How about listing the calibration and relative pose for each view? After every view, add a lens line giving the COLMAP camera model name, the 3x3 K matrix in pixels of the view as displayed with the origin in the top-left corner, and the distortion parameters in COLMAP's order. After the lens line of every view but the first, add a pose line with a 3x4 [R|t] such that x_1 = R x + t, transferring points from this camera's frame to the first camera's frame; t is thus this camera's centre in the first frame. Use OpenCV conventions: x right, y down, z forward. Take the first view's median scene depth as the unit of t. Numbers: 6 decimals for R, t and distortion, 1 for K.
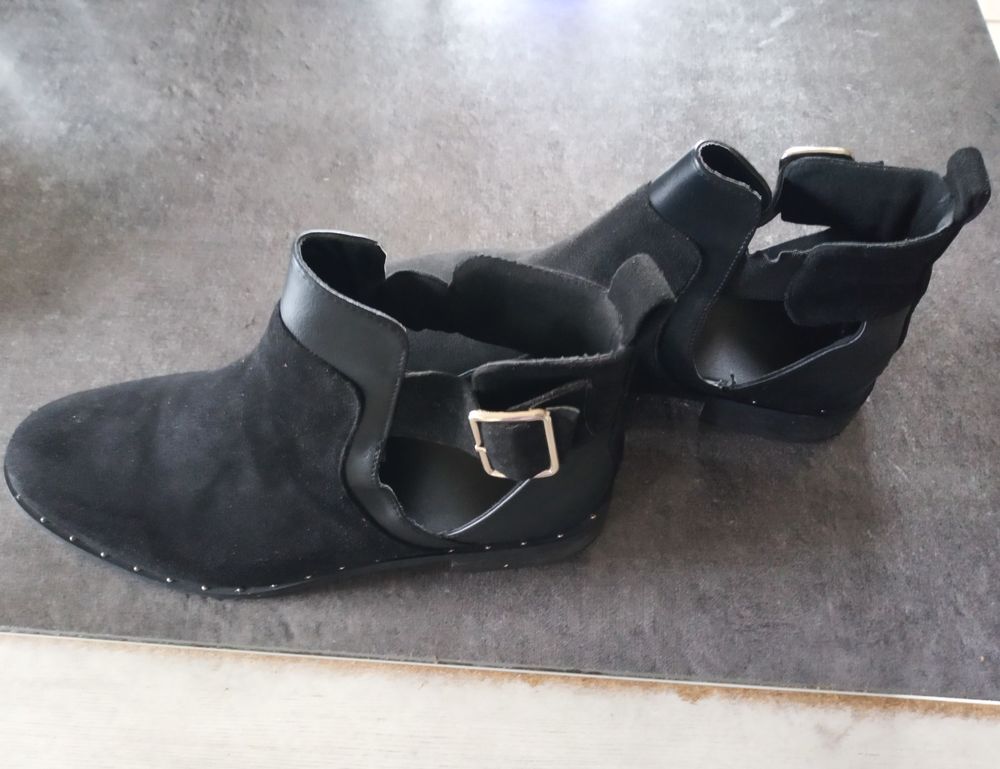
lens RADIAL K [[805.7, 0, 492.4], [0, 805.7, 383.1], [0, 0, 1]] dist [-0.016305, -0.010552]
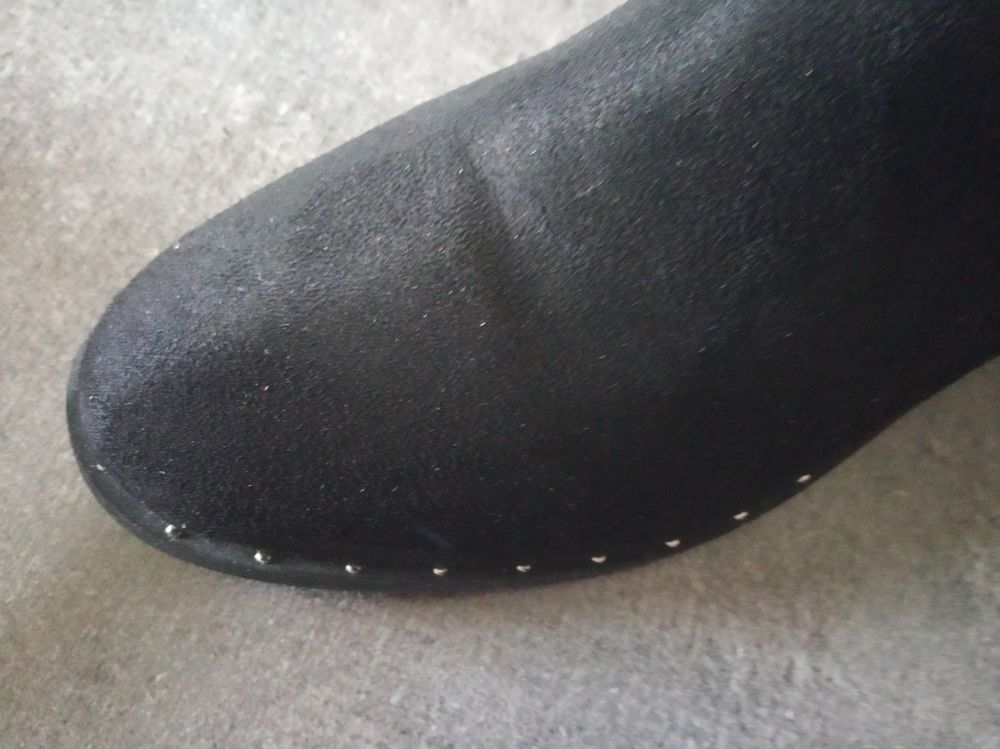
lens RADIAL K [[735.0, 0, 491.4], [0, 735.0, 375.3], [0, 0, 1]] dist [-0.029829, -0.000851]
pose [[0.953856, 0.299351, -0.023388, -0.527907], [-0.289258, 0.936997, 0.195872, -0.423365], [0.080549, -0.180068, 0.980351, 0.901978]]
